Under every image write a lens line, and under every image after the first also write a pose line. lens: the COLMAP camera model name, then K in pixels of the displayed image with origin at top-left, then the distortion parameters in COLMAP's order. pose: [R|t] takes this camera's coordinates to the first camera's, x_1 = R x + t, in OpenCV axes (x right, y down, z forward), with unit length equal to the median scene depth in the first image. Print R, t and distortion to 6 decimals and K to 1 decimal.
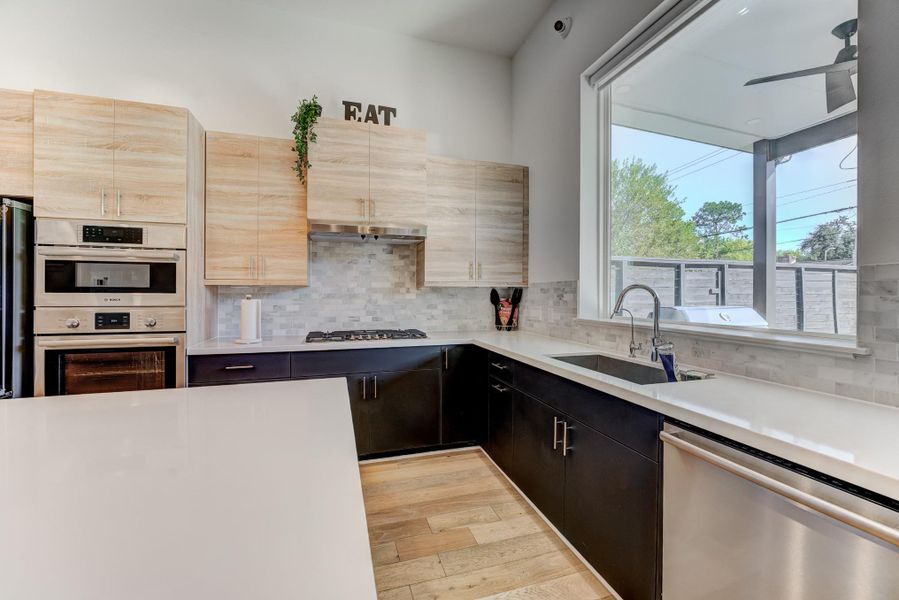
lens RADIAL K [[364.1, 0, 451.1], [0, 364.1, 295.6], [0, 0, 1]] dist [-0.009382, 0.000571]
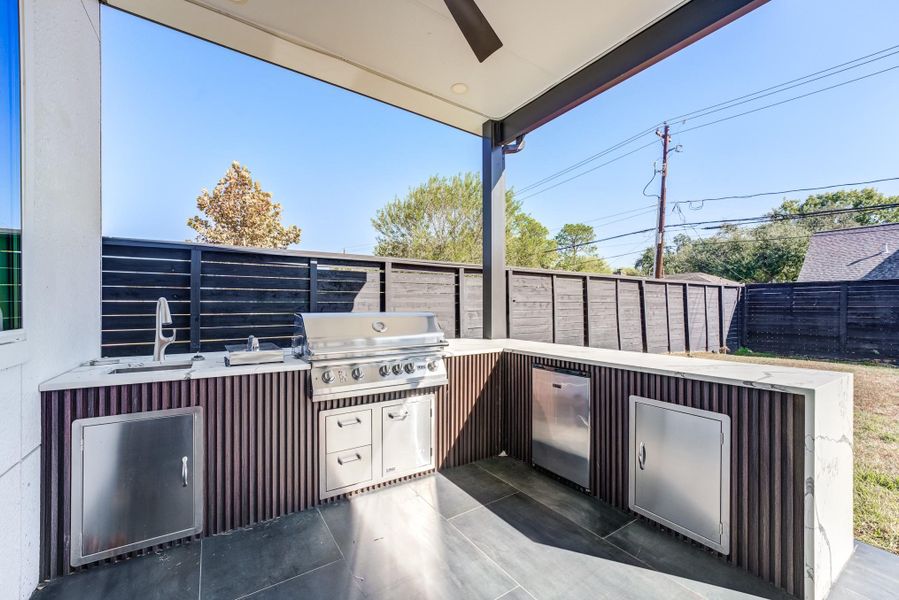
lens RADIAL K [[364.1, 0, 446.4], [0, 364.1, 302.4], [0, 0, 1]] dist [-0.009382, 0.000571]
pose [[0.960965, -0.001984, 0.276663, 0.767370], [0.005575, 0.999910, -0.012194, 0.020551], [-0.276614, 0.013261, 0.960890, 0.291417]]
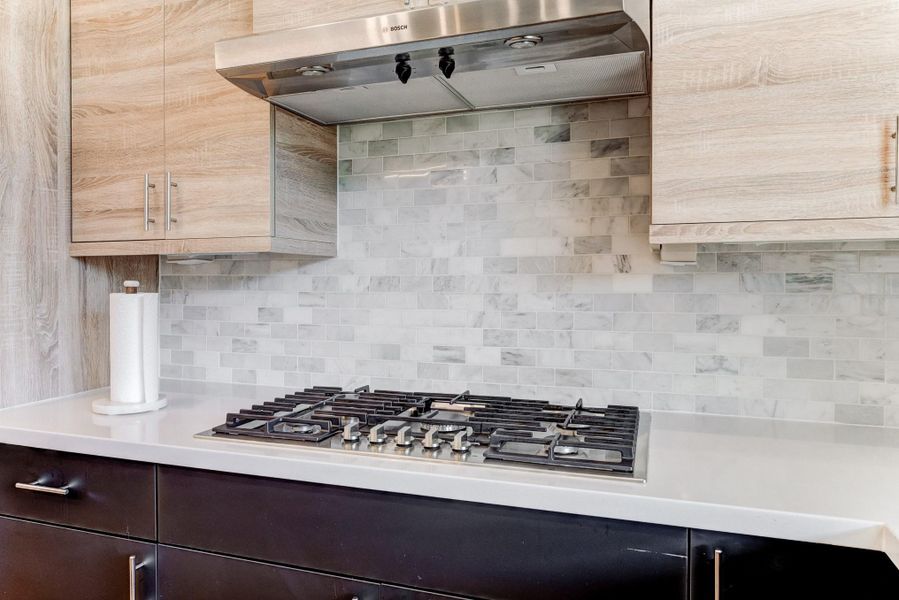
lens RADIAL K [[621.6, 0, 437.8], [0, 621.6, 286.9], [0, 0, 1]] dist [0.003028, -0.003124]
pose [[0.802083, 0.004483, -0.597195, 0.060530], [0.001260, 0.999957, 0.009198, -0.000927], [0.597211, -0.008130, 0.802043, 0.576024]]
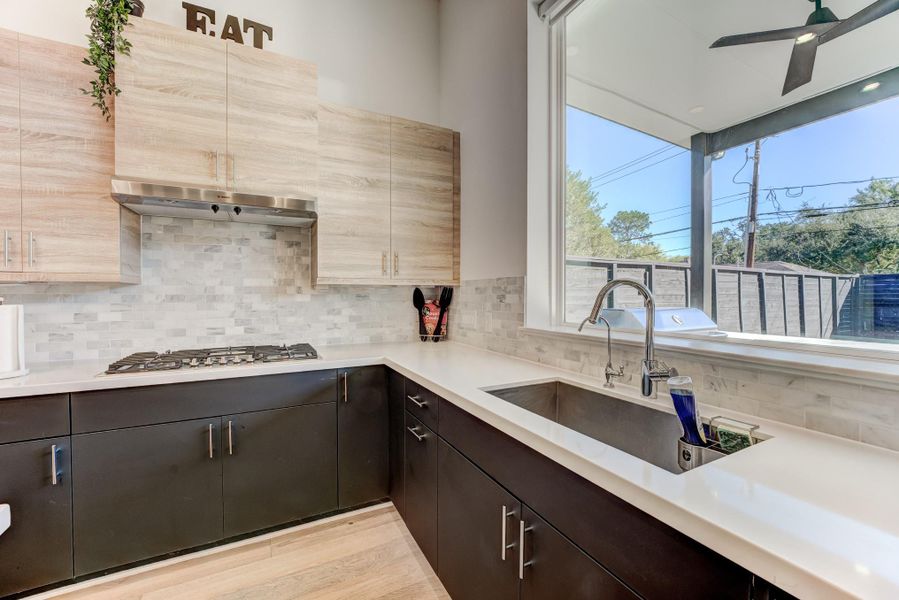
lens RADIAL K [[364.1, 0, 450.8], [0, 364.1, 298.6], [0, 0, 1]] dist [-0.009382, 0.000571]
pose [[0.983806, -0.004547, 0.179180, 0.055650], [0.003632, 0.999979, 0.005431, -0.000179], [-0.179201, -0.004692, 0.983801, 0.248209]]
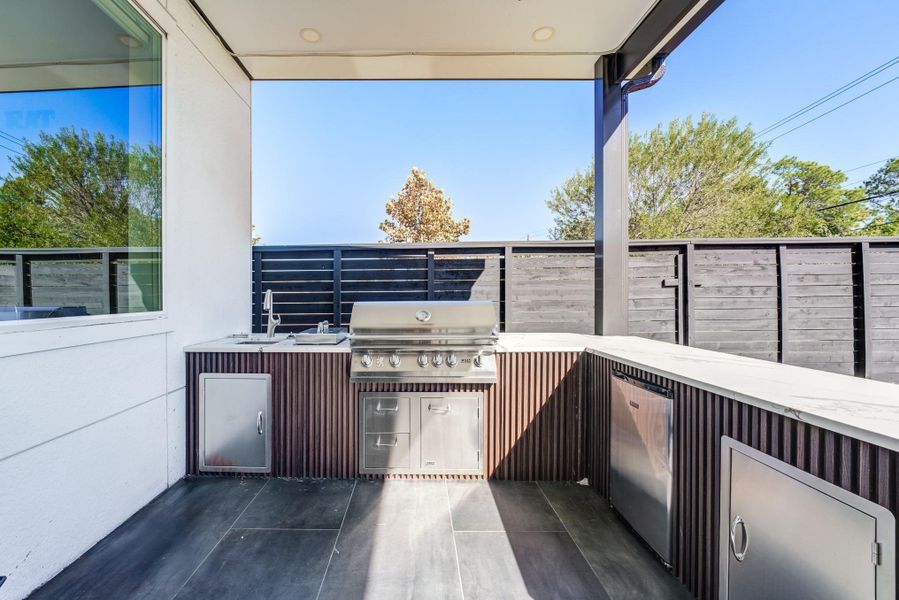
lens RADIAL K [[375.6, 0, 406.0], [0, 375.6, 293.7], [0, 0, 1]] dist [-0.009416, -0.000132]
pose [[0.946012, -0.014509, -0.323806, 1.091780], [0.011988, 0.999880, -0.009777, 0.023477], [0.323909, 0.005367, 0.946073, 0.324005]]
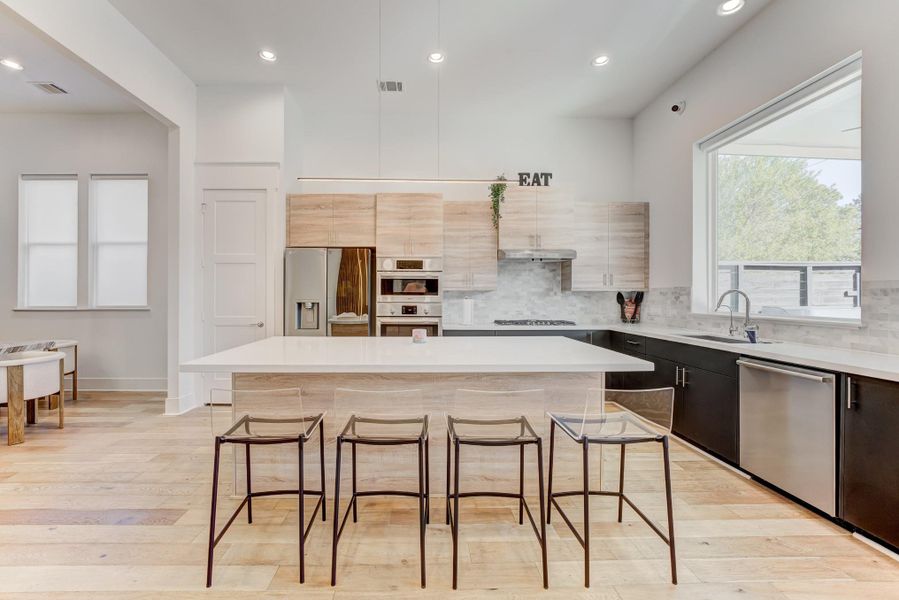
lens RADIAL K [[364.1, 0, 432.8], [0, 364.1, 294.9], [0, 0, 1]] dist [-0.009382, 0.000571]
pose [[0.960762, -0.000667, -0.277373, -0.202430], [-0.001751, 0.999963, -0.008469, 0.004328], [0.277368, 0.008623, 0.960725, -0.566149]]
